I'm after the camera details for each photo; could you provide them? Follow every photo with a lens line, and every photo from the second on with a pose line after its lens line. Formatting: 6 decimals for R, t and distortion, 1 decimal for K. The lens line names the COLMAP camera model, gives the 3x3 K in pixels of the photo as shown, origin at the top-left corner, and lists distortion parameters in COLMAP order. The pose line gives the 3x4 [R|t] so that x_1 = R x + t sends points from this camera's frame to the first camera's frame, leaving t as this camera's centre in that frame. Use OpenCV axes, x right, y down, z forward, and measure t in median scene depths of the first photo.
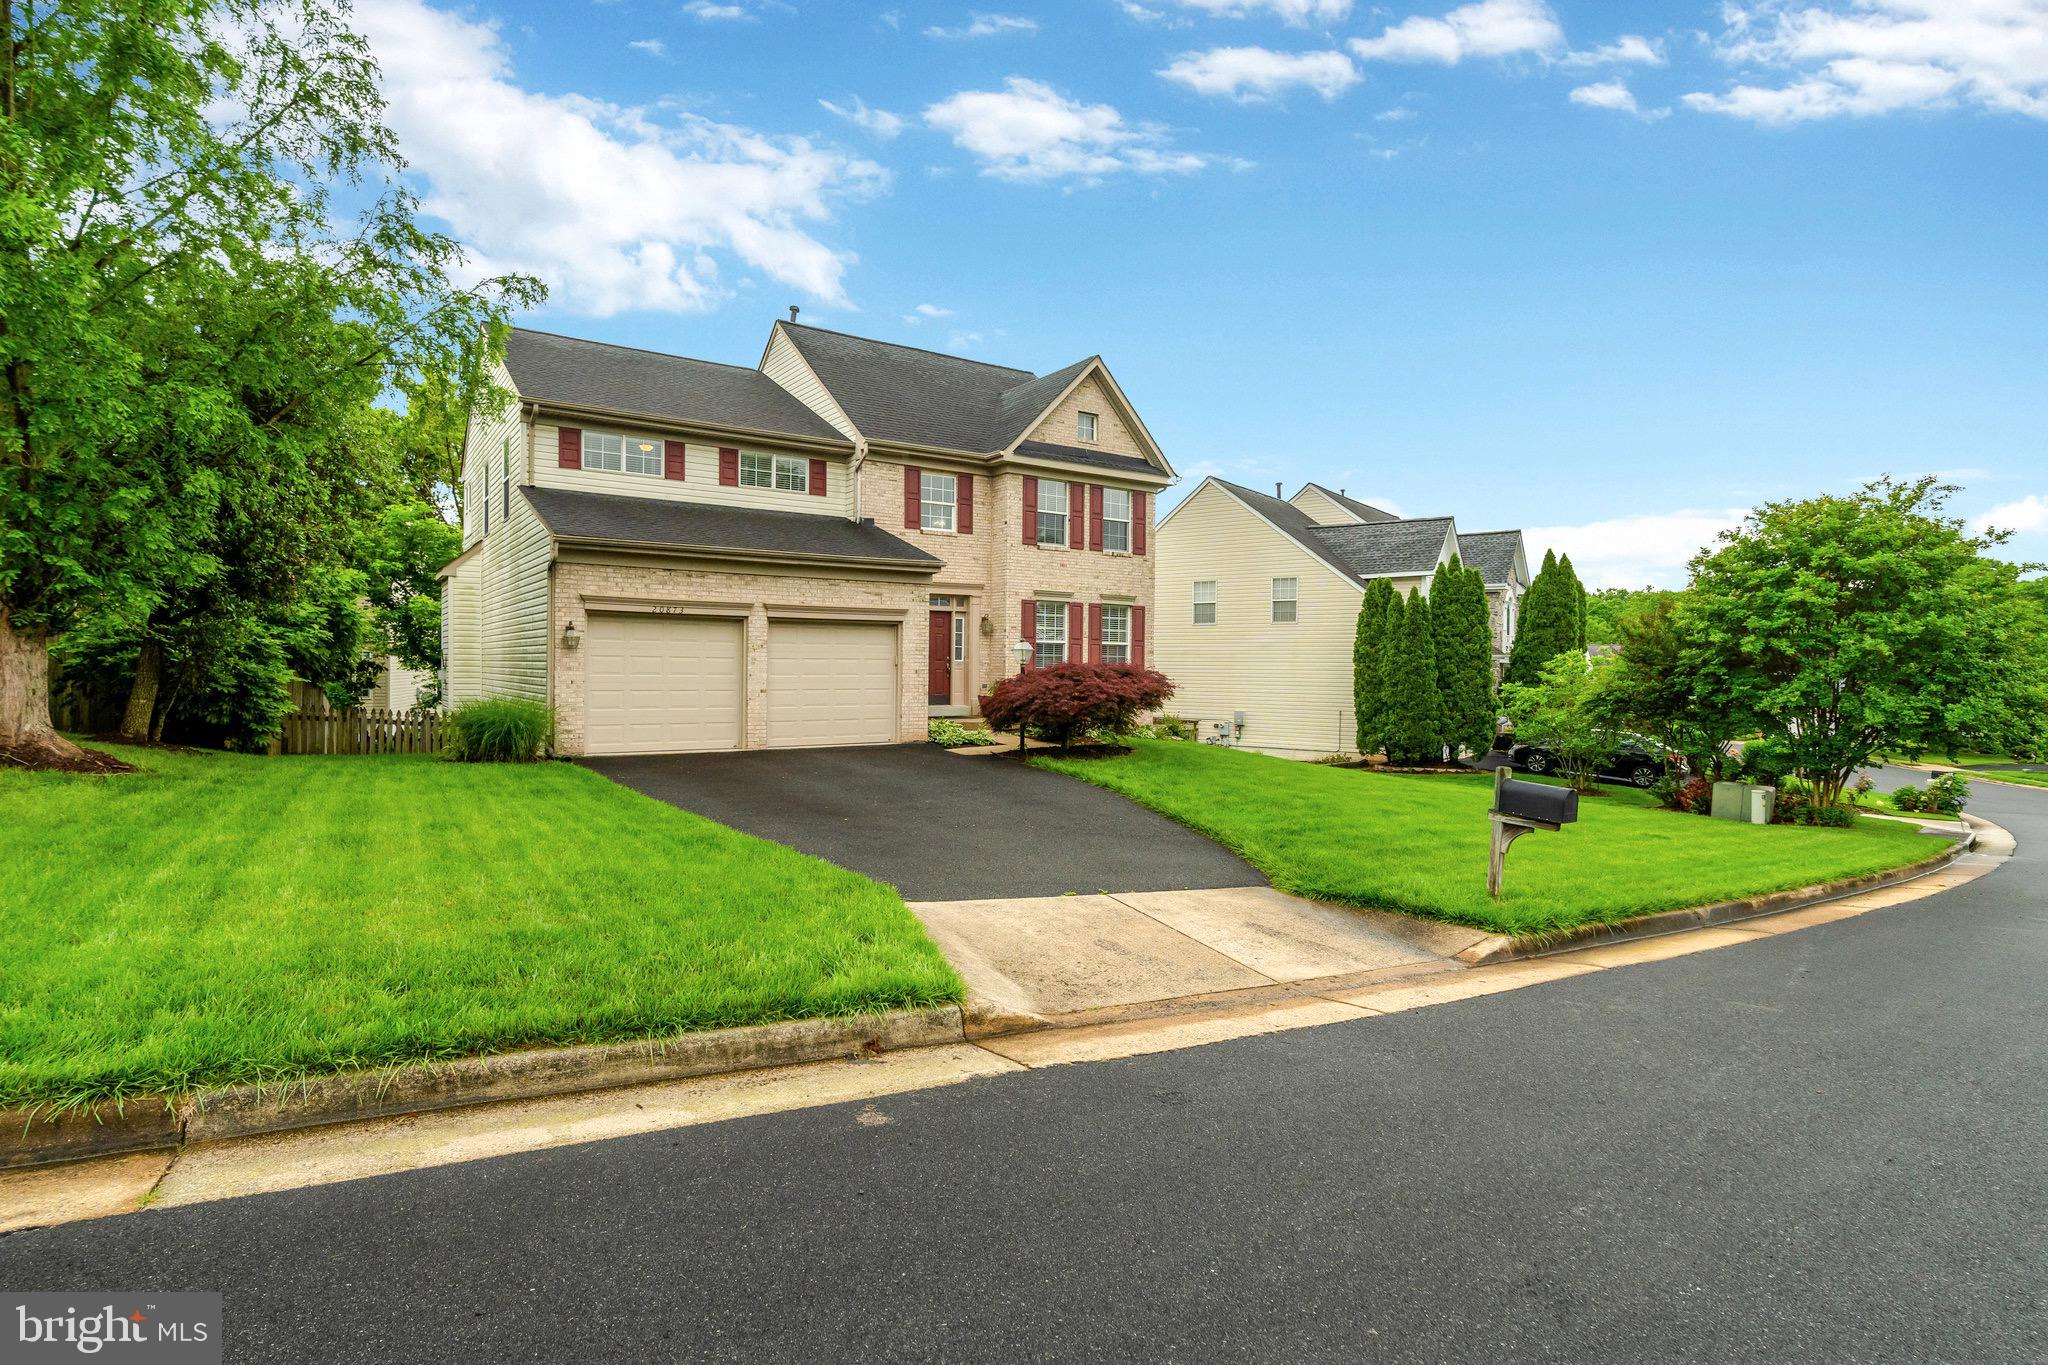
lens RADIAL K [[1025.0, 0, 1031.2], [0, 1025.0, 668.7], [0, 0, 1]] dist [-0.001807, 0.001574]
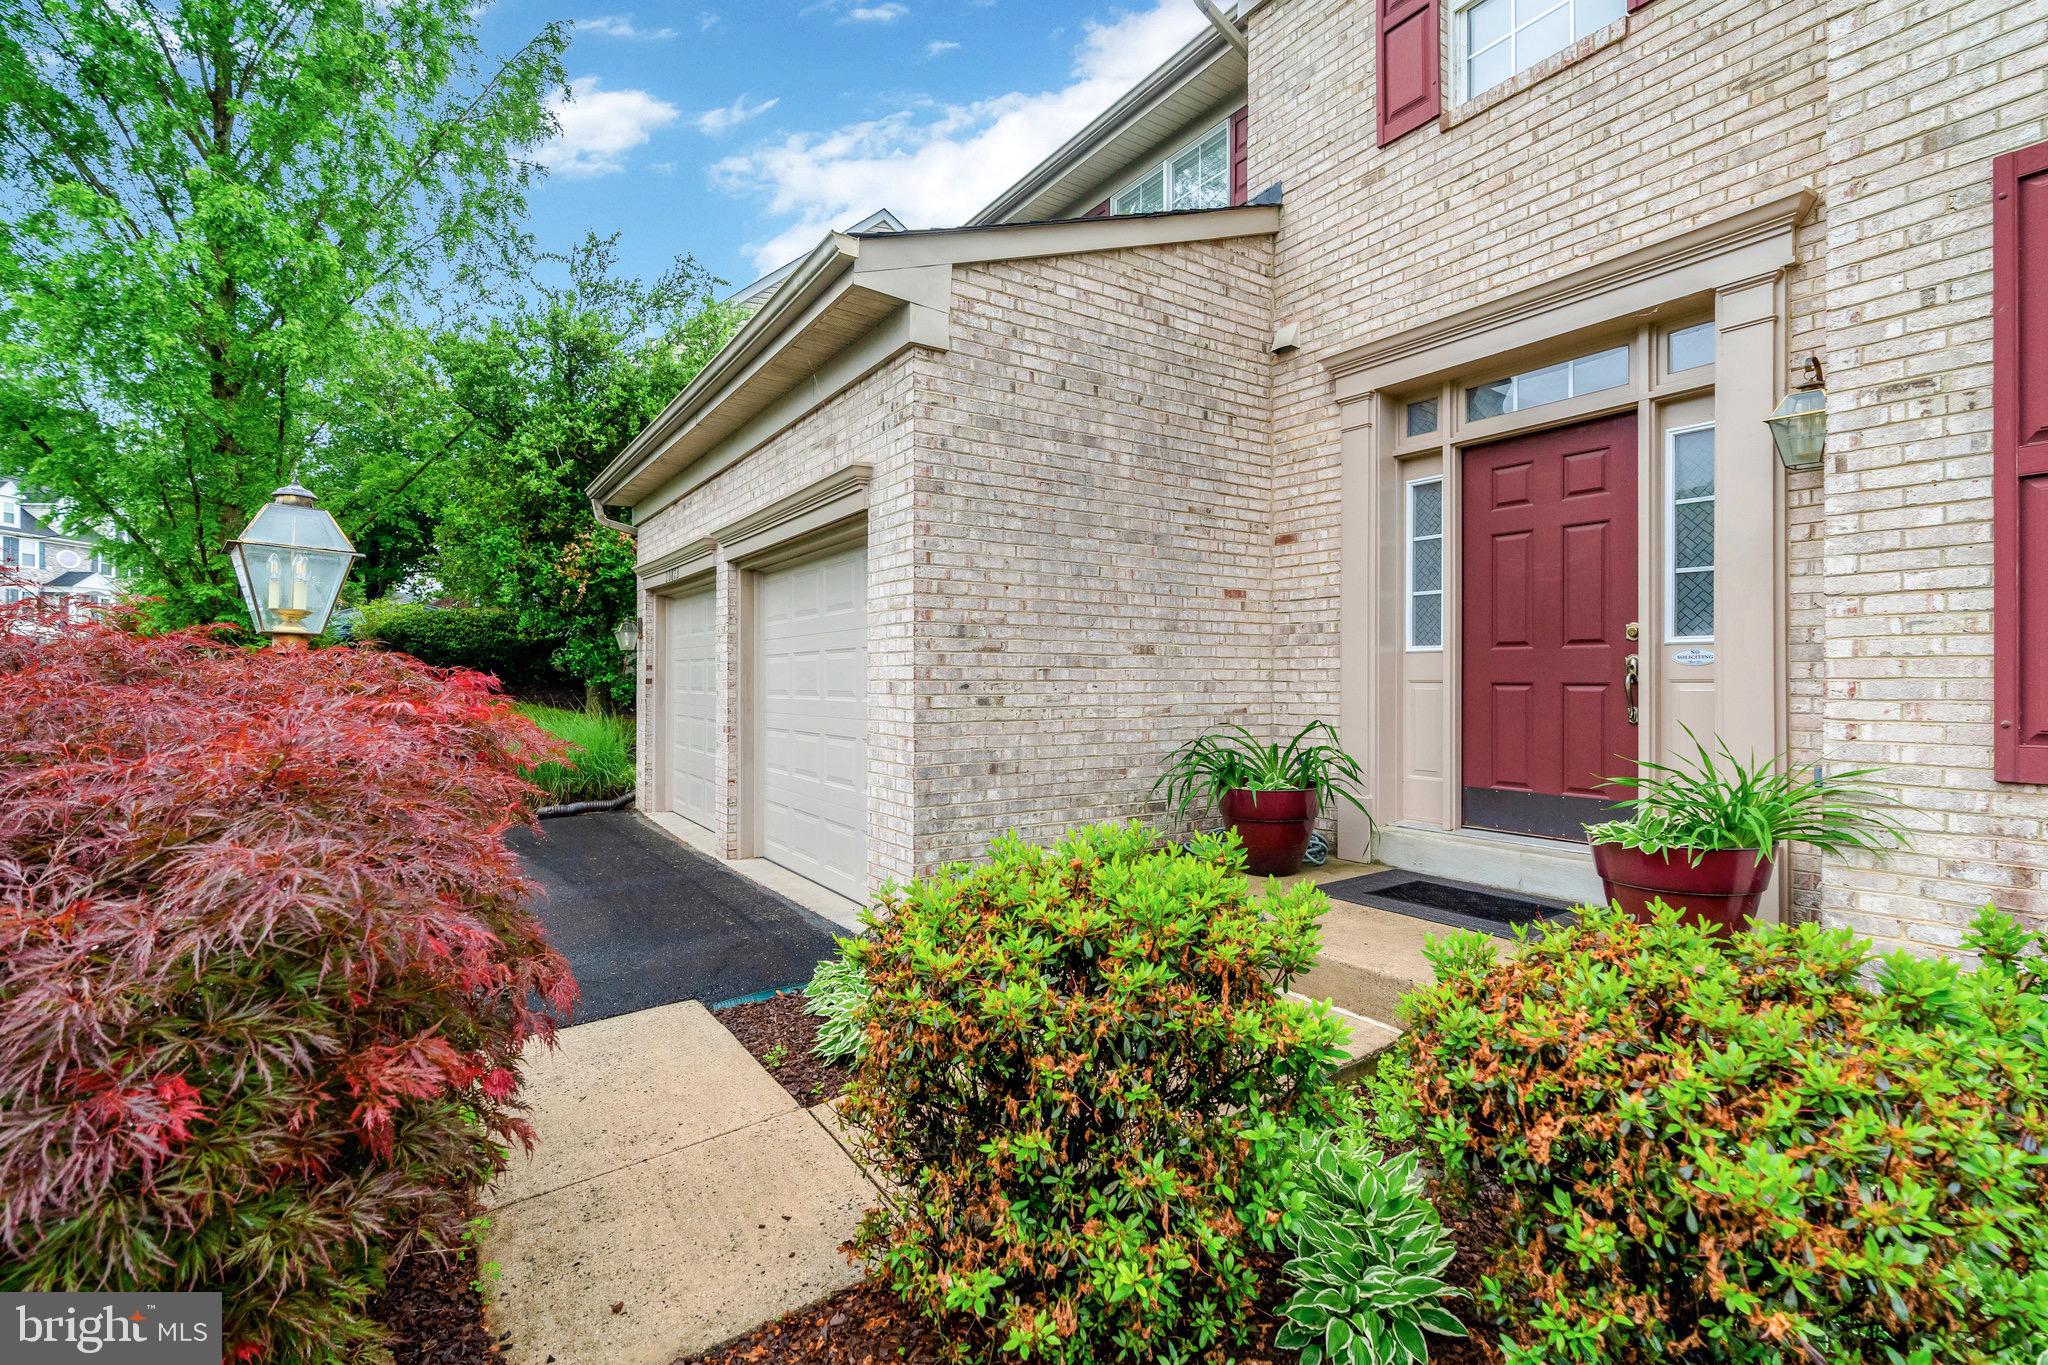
lens RADIAL K [[932.5, 0, 1035.1], [0, 932.5, 663.4], [0, 0, 1]] dist [-0.003504, 0.001307]
pose [[-0.017575, -0.016371, -0.999712, 0.113199], [-0.006699, 0.999845, -0.016256, 0.000748], [0.999823, 0.006412, -0.017682, 0.879780]]
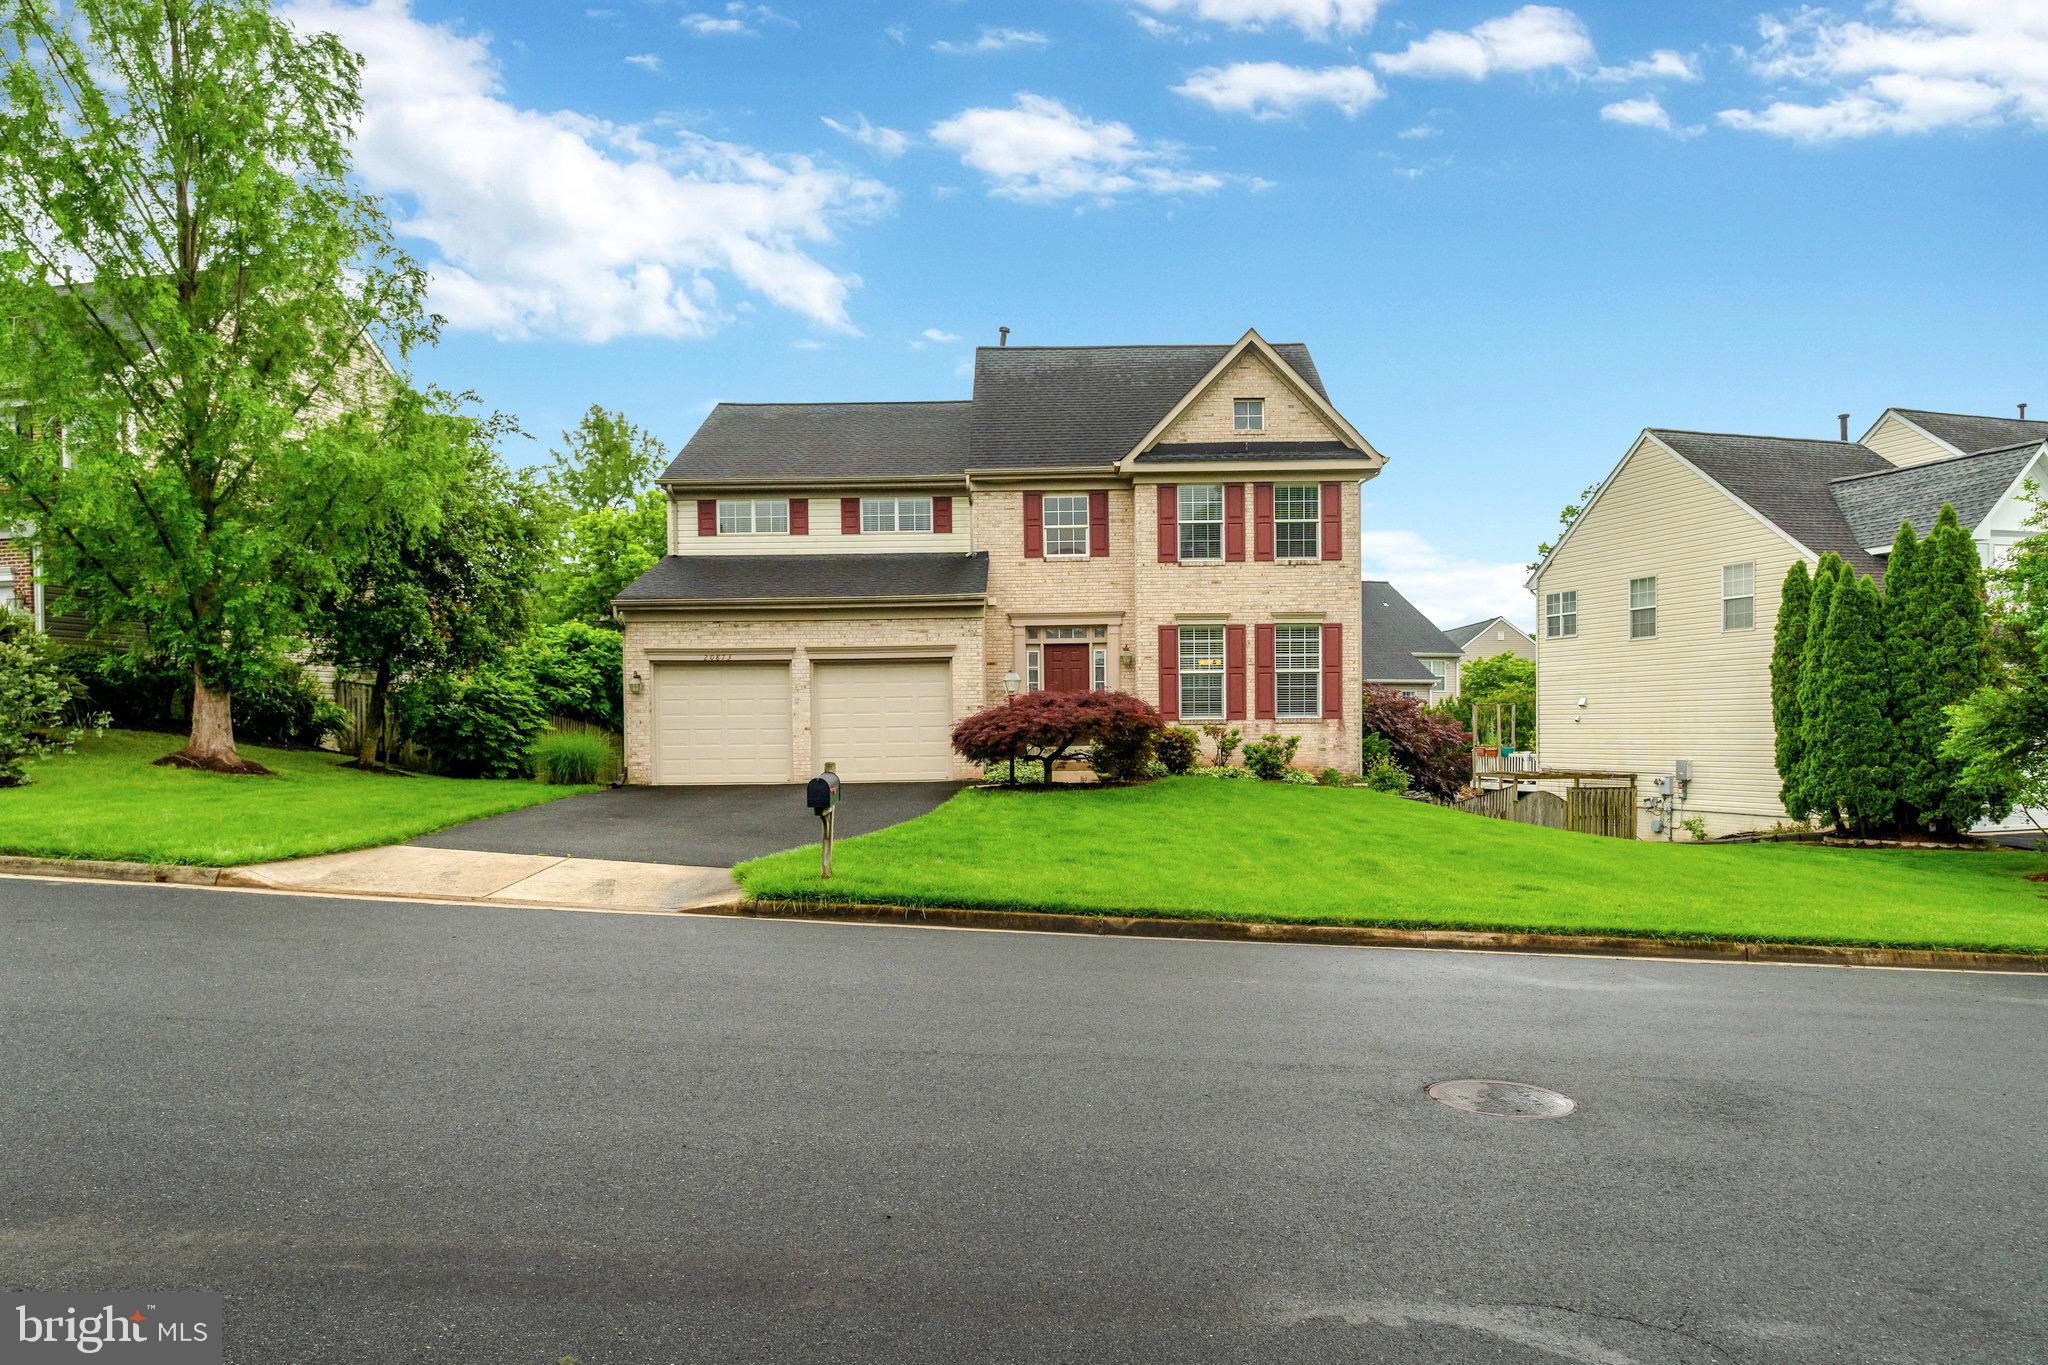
lens RADIAL K [[1385.3, 0, 1030.4], [0, 1385.3, 738.1], [0, 0, 1]] dist [0.006065, 0.001810]
pose [[0.823315, -0.016473, -0.567346, 0.576042], [0.019089, 0.999817, -0.001329, 0.028924], [0.567264, -0.009737, 0.823479, -0.043892]]
